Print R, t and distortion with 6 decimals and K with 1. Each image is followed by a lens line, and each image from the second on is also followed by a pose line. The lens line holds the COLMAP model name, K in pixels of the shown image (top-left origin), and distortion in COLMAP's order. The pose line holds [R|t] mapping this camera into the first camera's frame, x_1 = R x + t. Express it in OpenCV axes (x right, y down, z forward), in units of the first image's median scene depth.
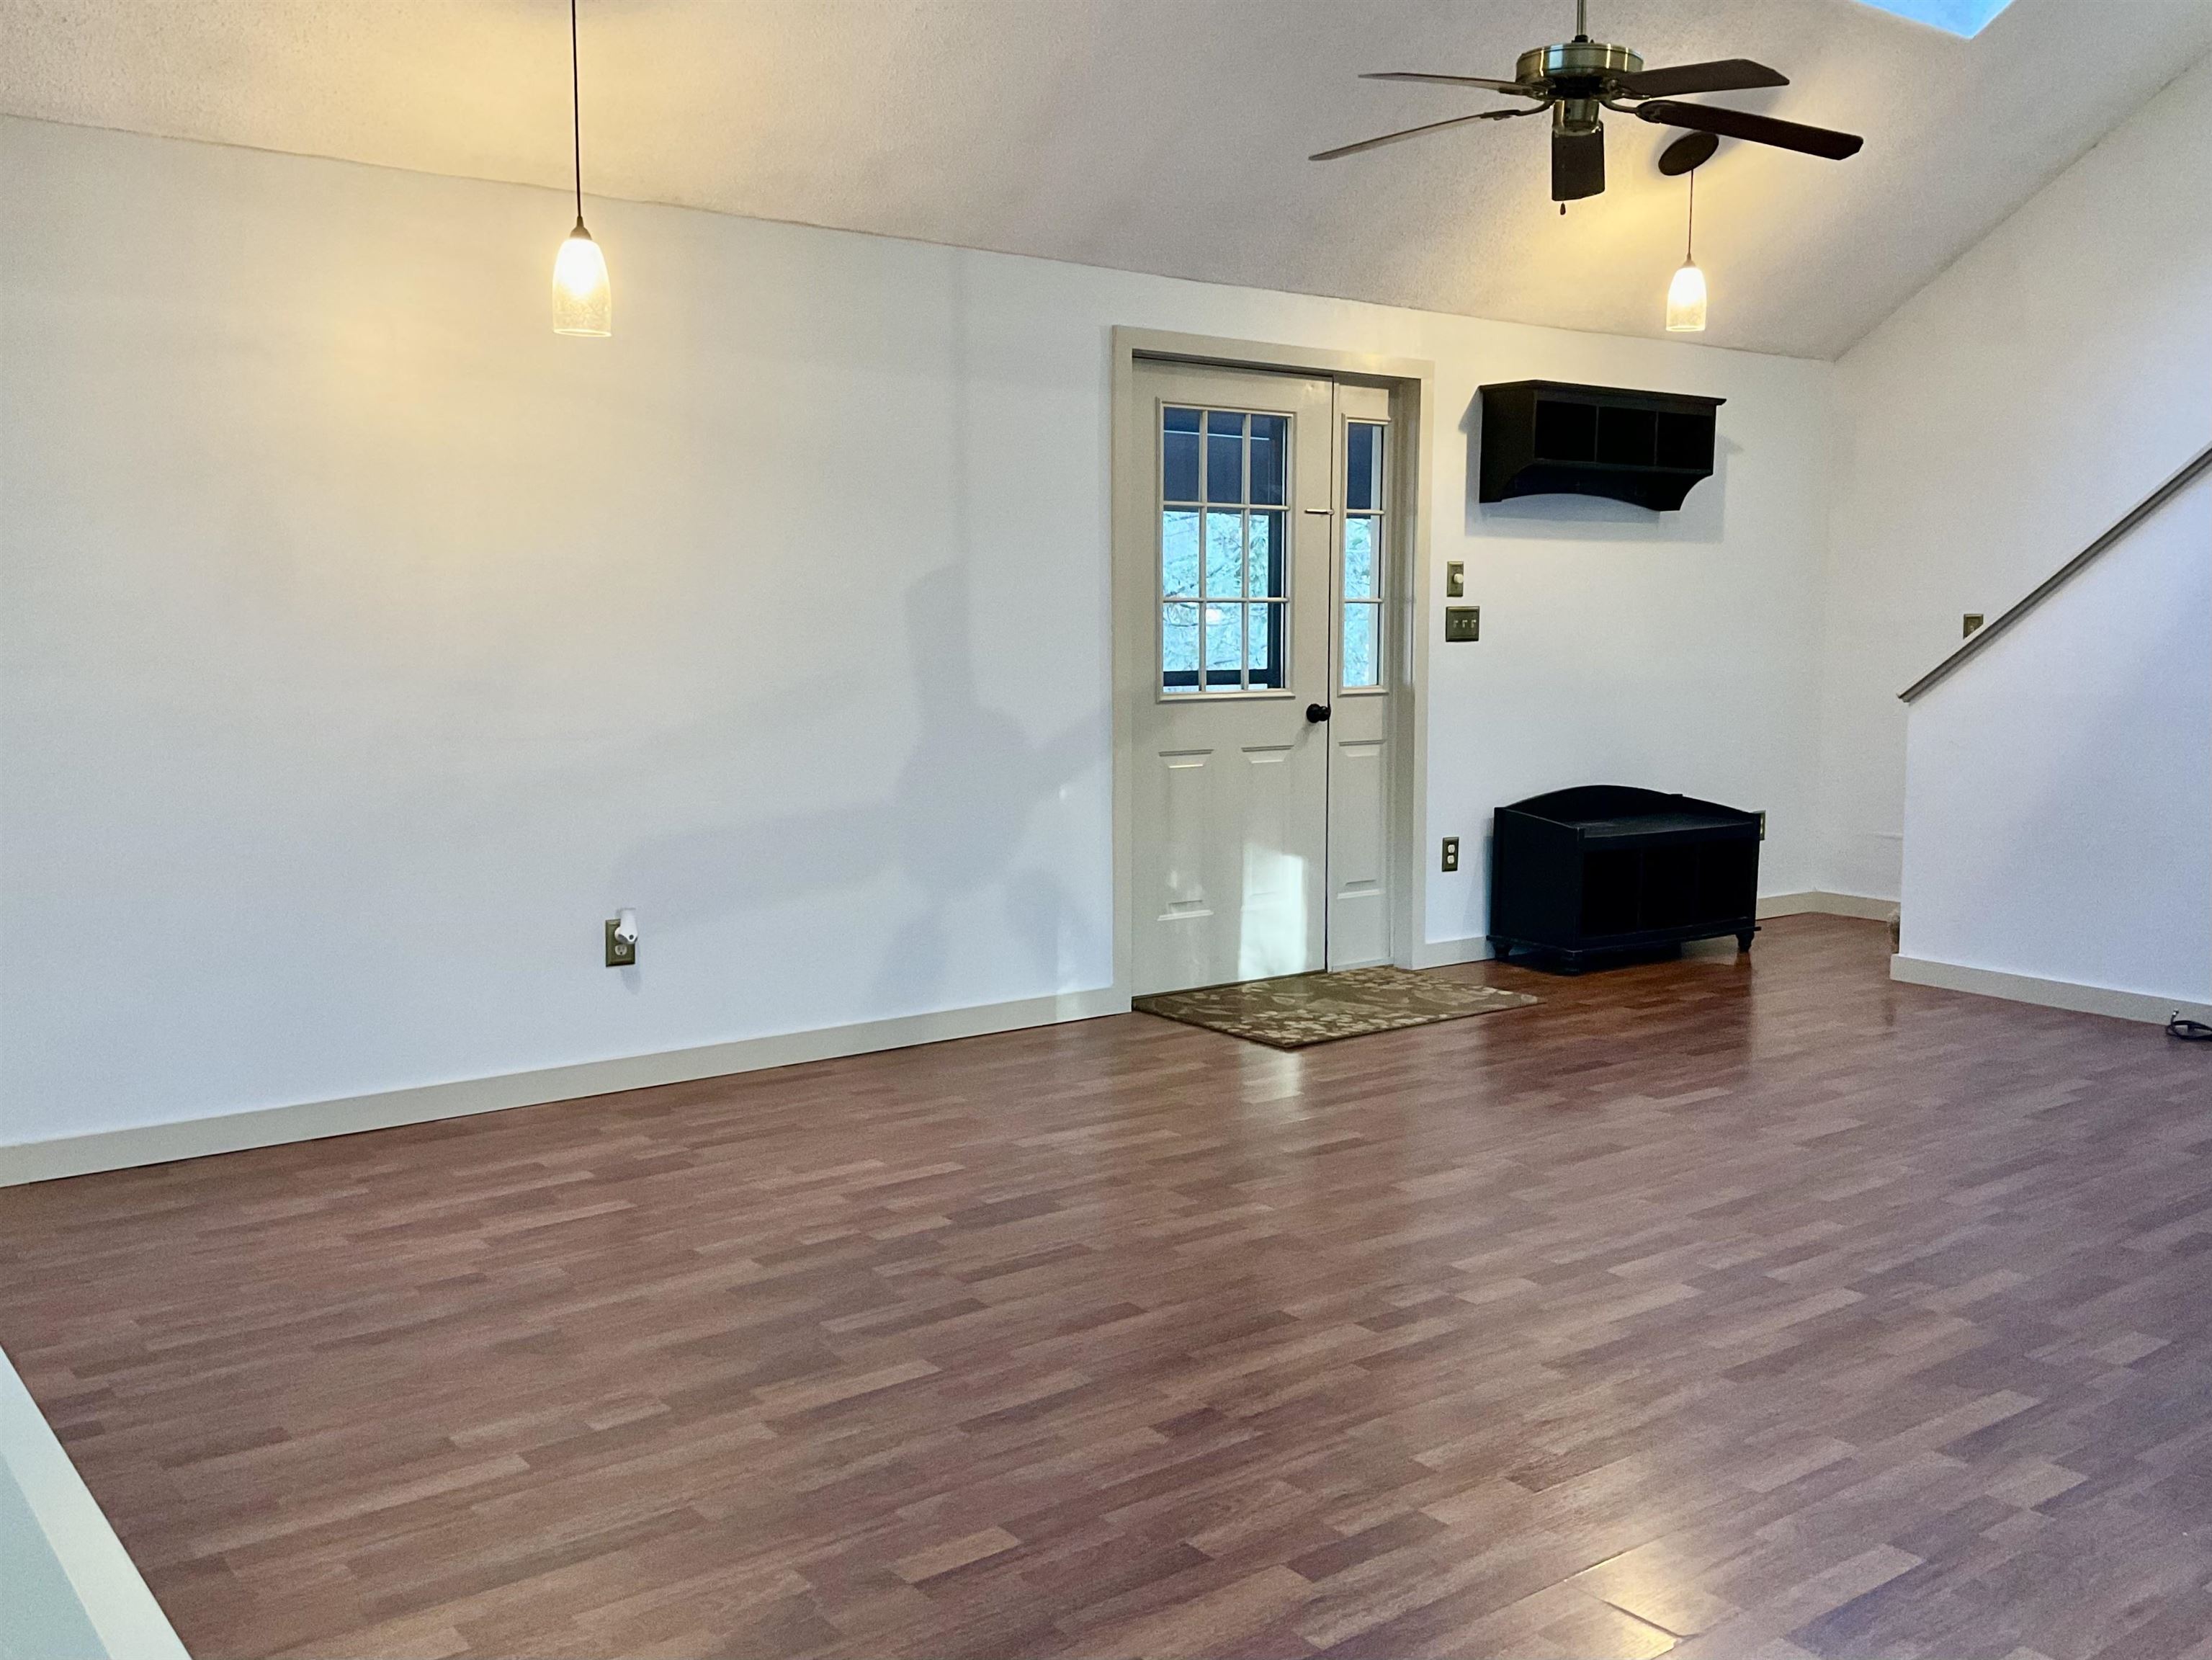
lens RADIAL K [[1962.6, 0, 1106.9], [0, 1962.6, 820.1], [0, 0, 1]] dist [0.042259, -0.017902]
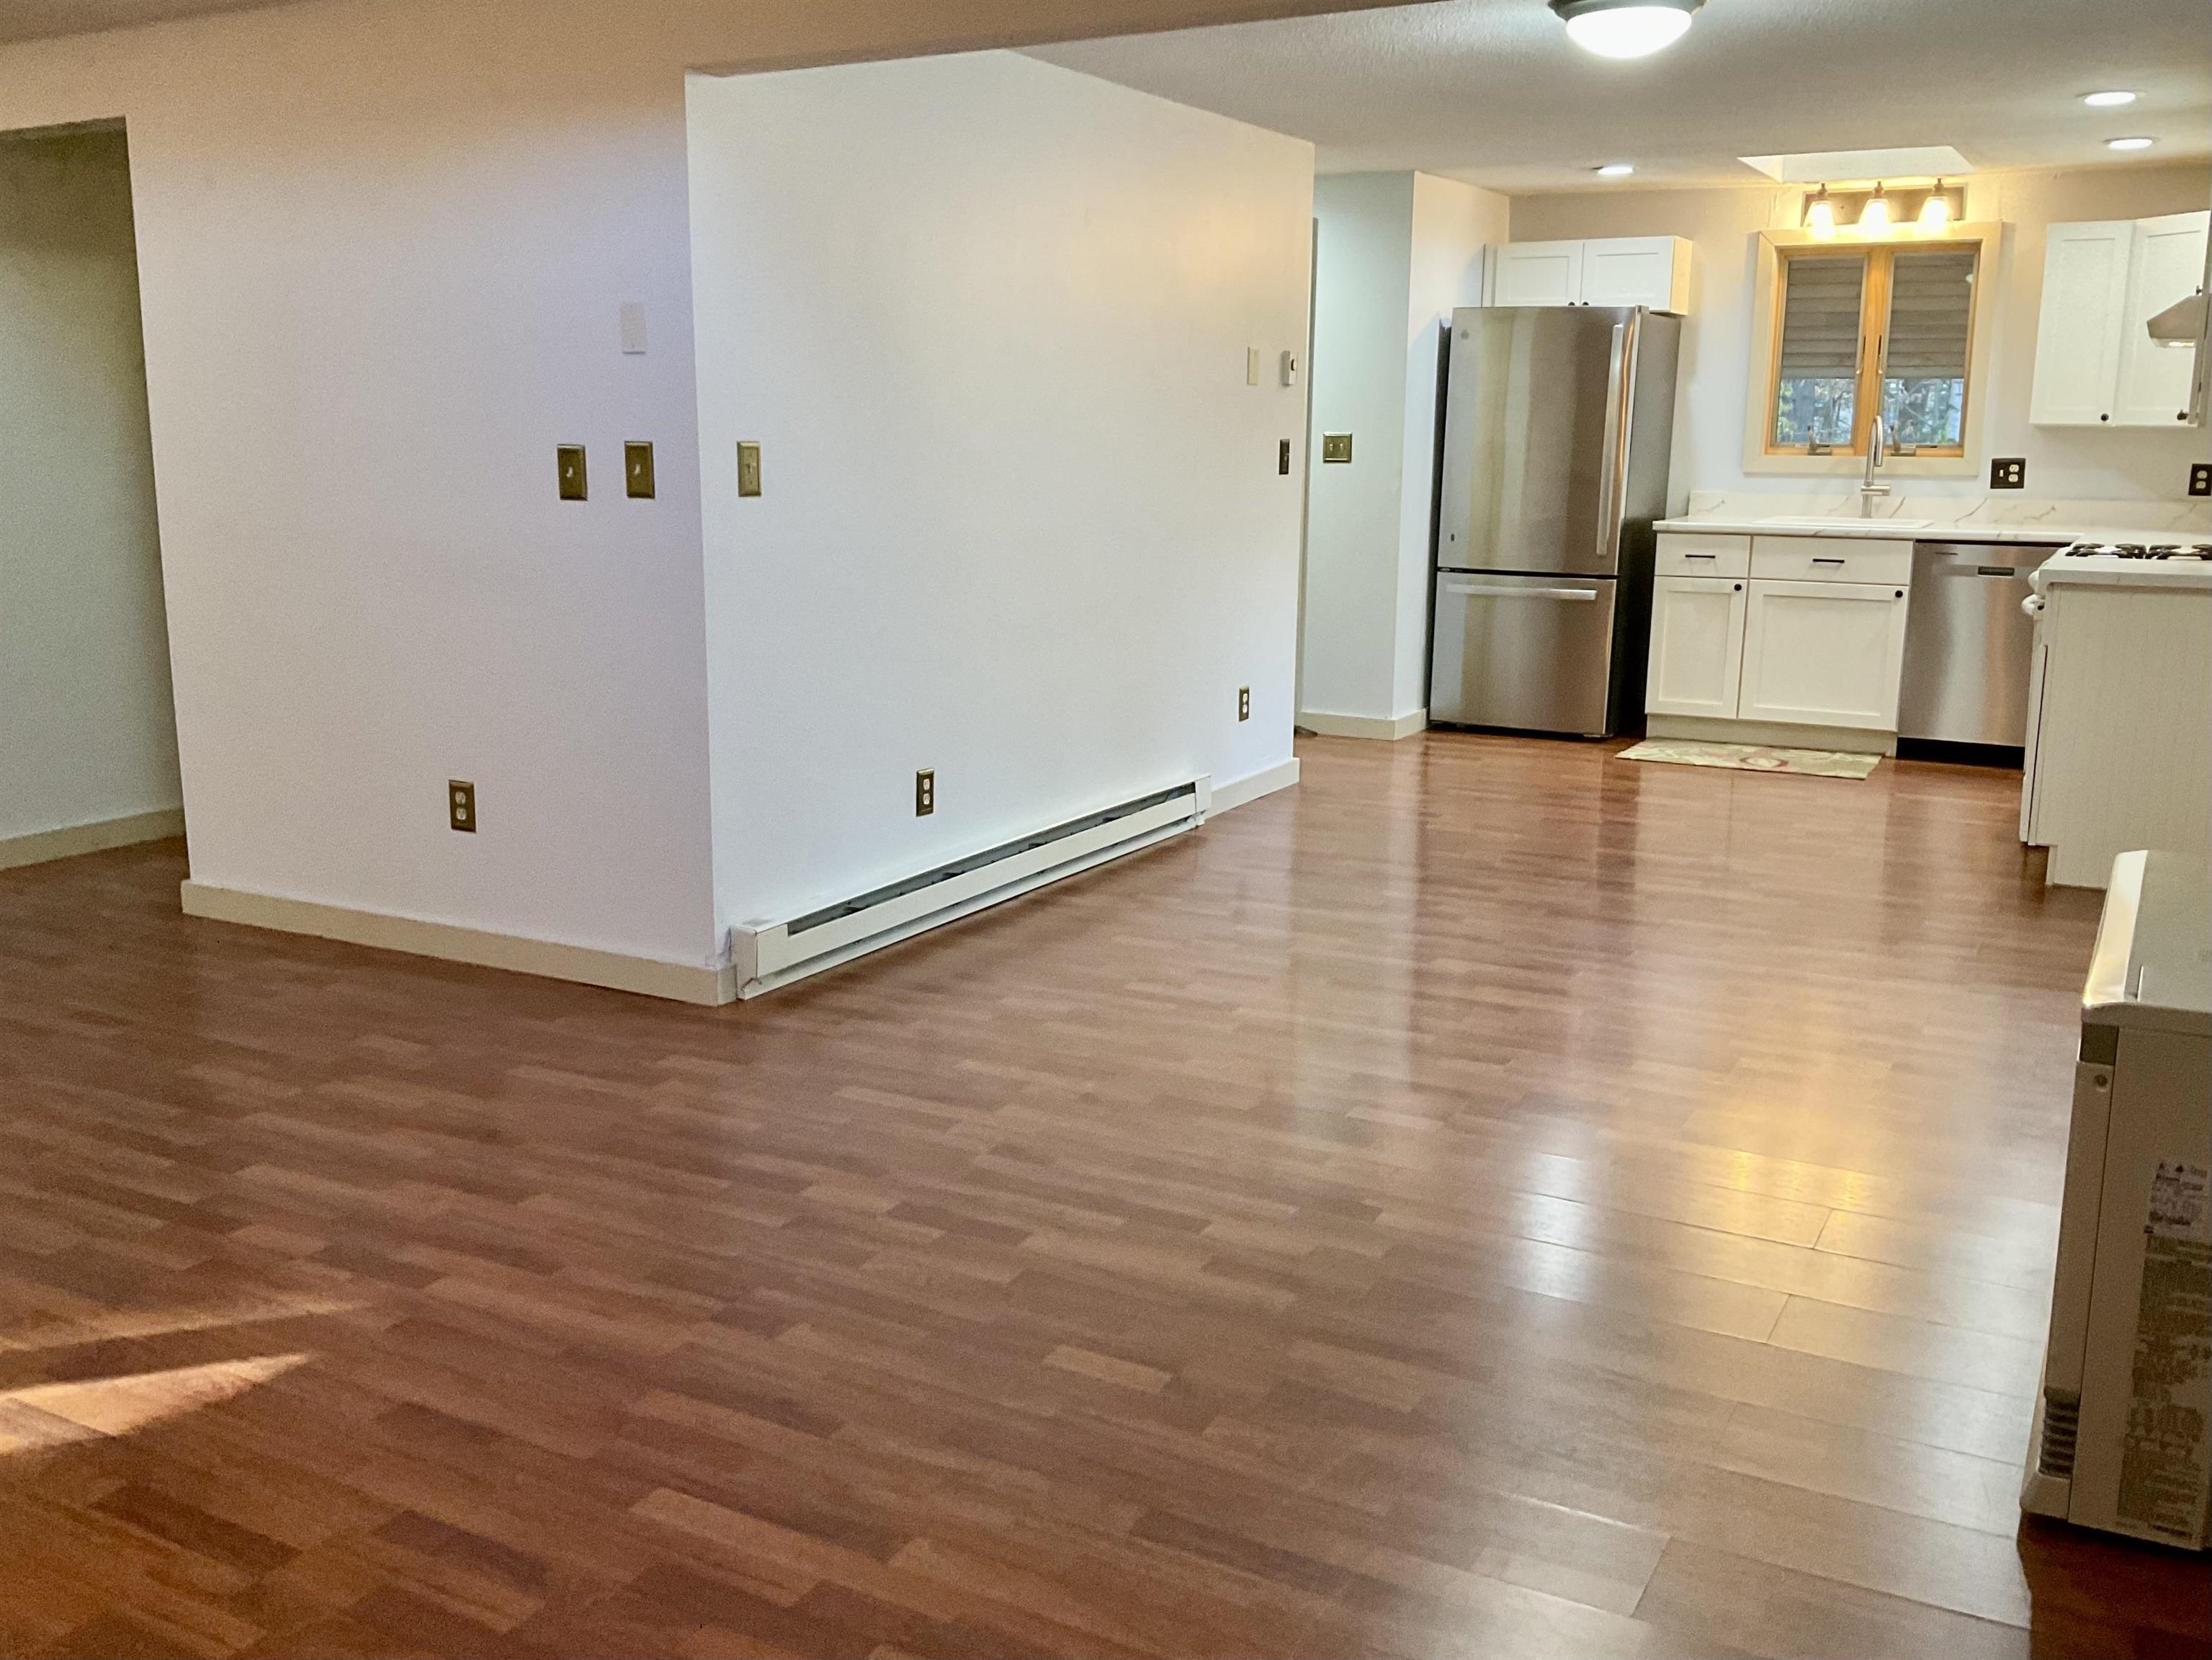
lens RADIAL K [[1962.6, 0, 1106.4], [0, 1962.6, 839.3], [0, 0, 1]] dist [0.042259, -0.017902]
pose [[-0.406004, -0.188660, 0.894186, -0.720736], [0.088650, 0.965714, 0.244003, -0.113225], [-0.909561, 0.178336, -0.375359, 1.017037]]
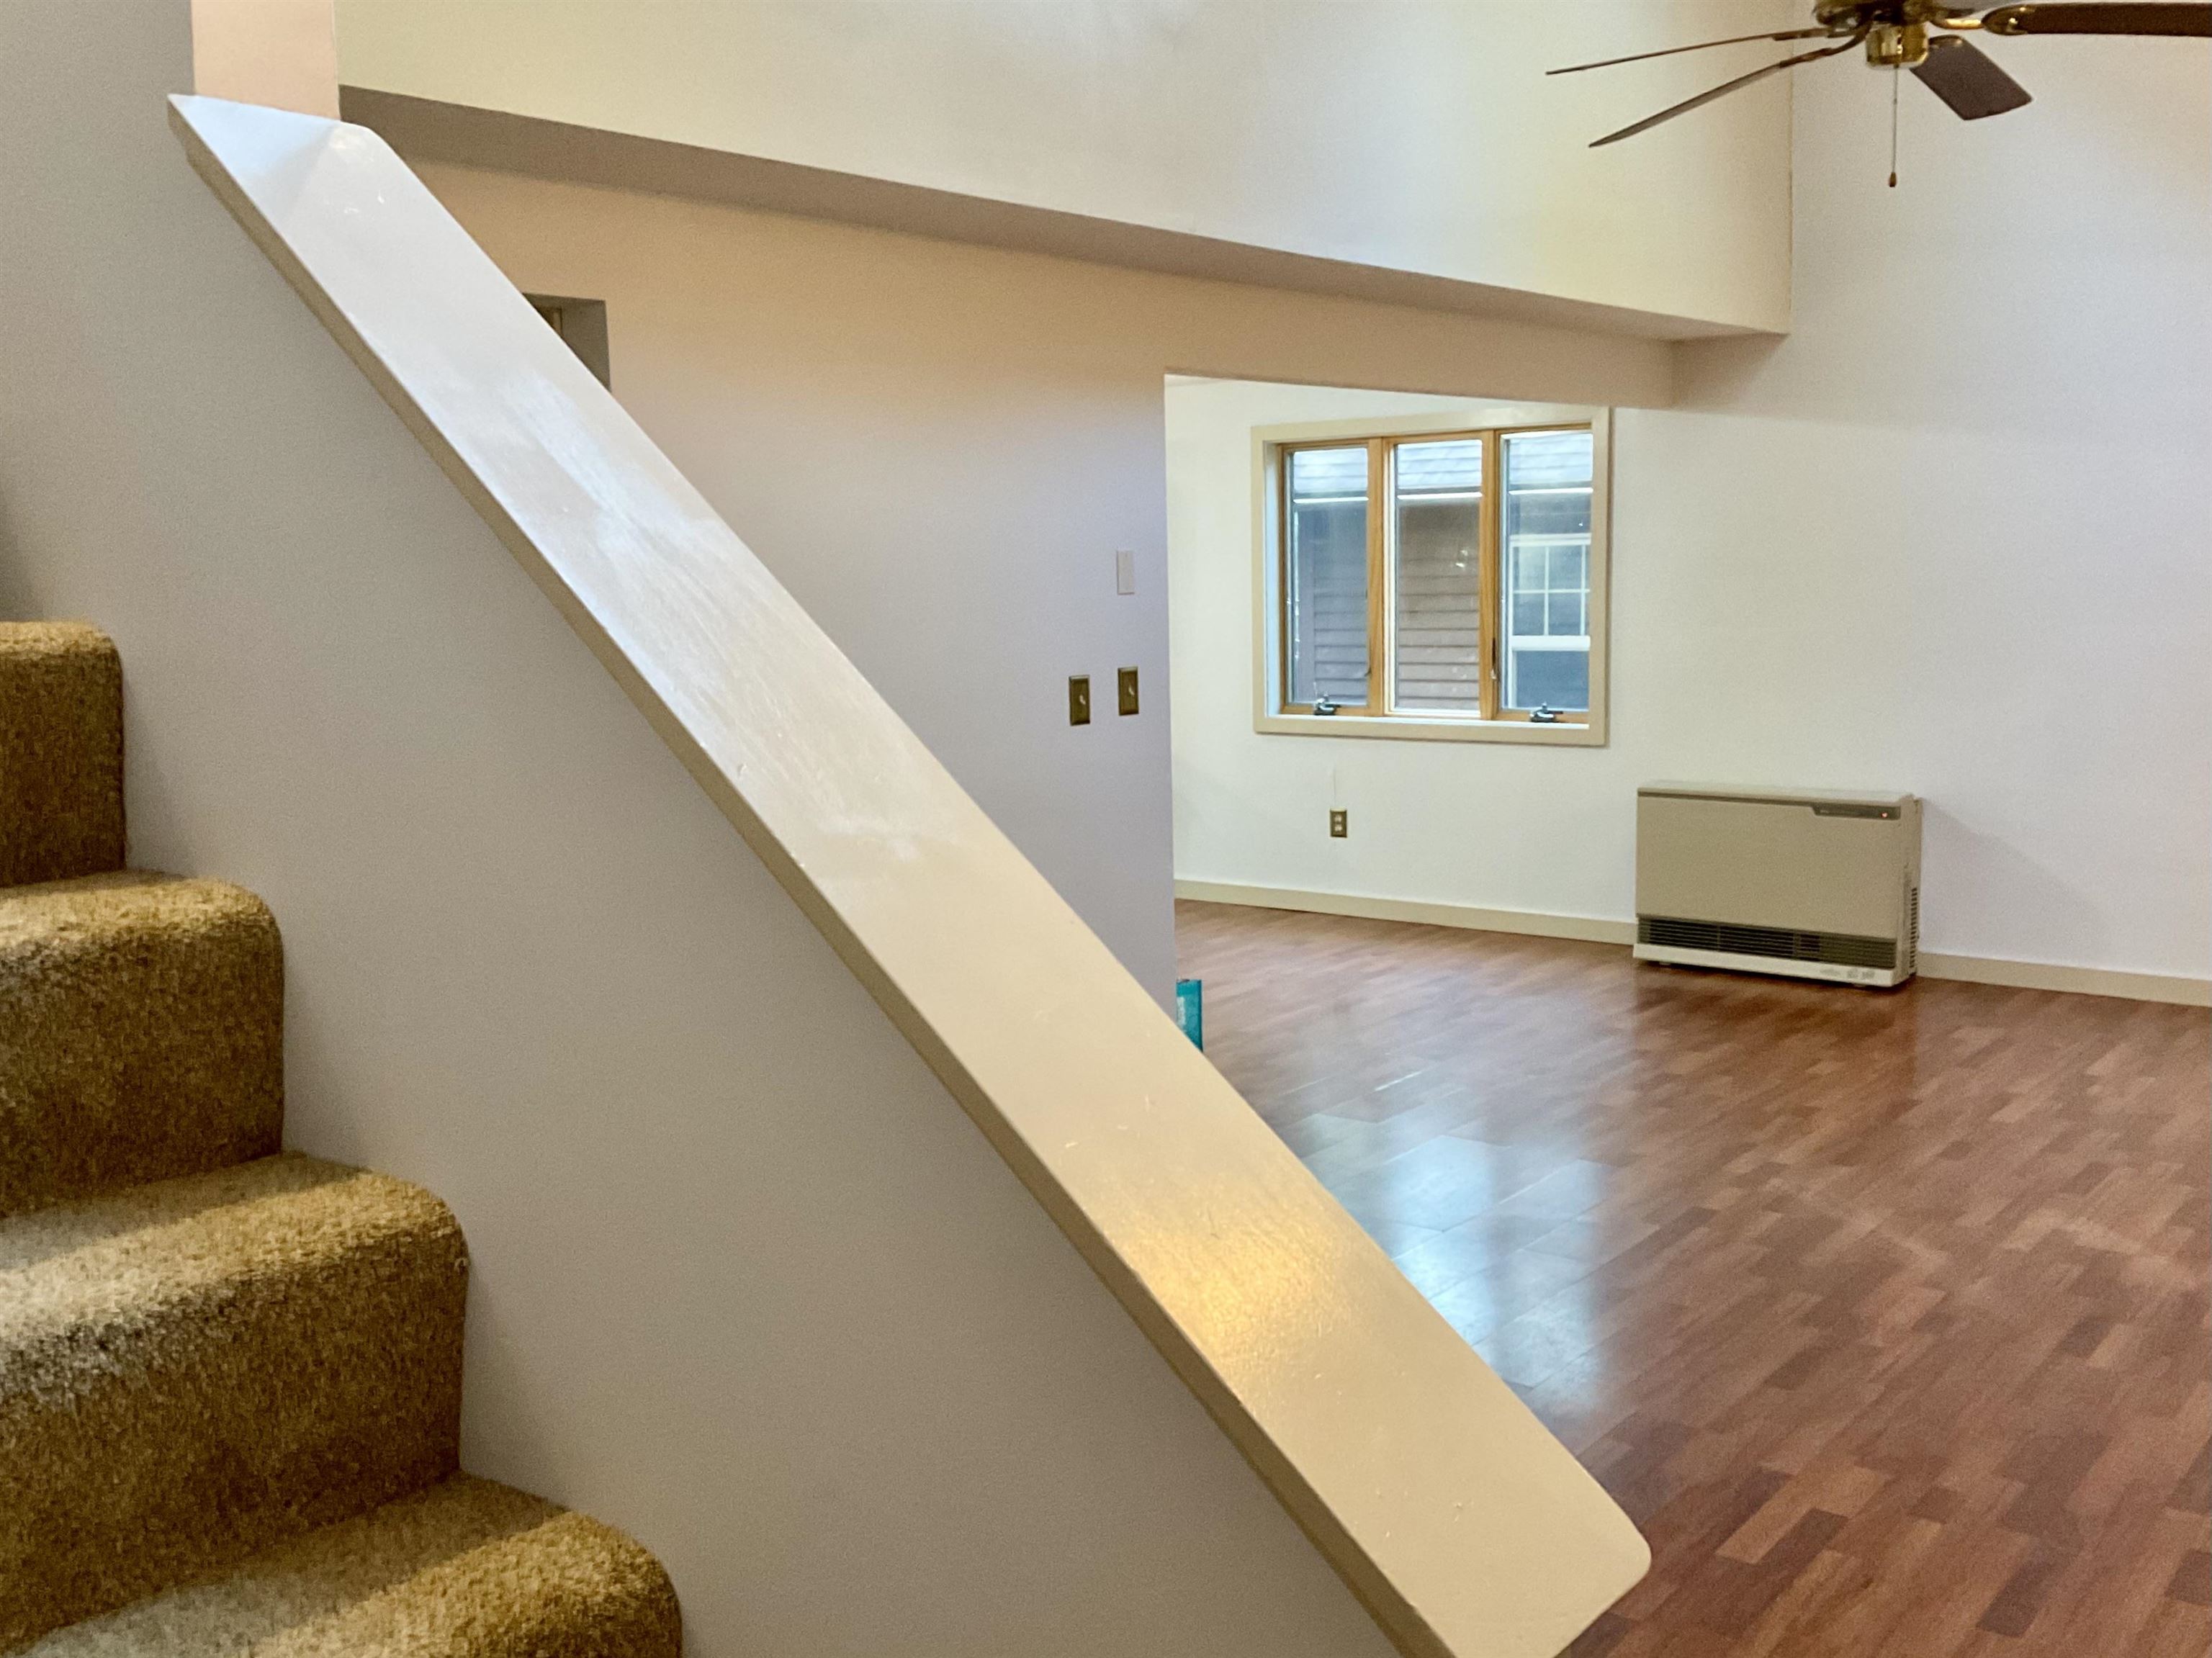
lens RADIAL K [[1962.1, 0, 1103.5], [0, 1962.1, 821.2], [0, 0, 1]] dist [0.042259, -0.017902]
pose [[-0.974074, 0.044495, -0.221811, 0.901351], [-0.005507, 0.975513, 0.219872, -0.287074], [0.226163, 0.215393, -0.949977, 2.169508]]
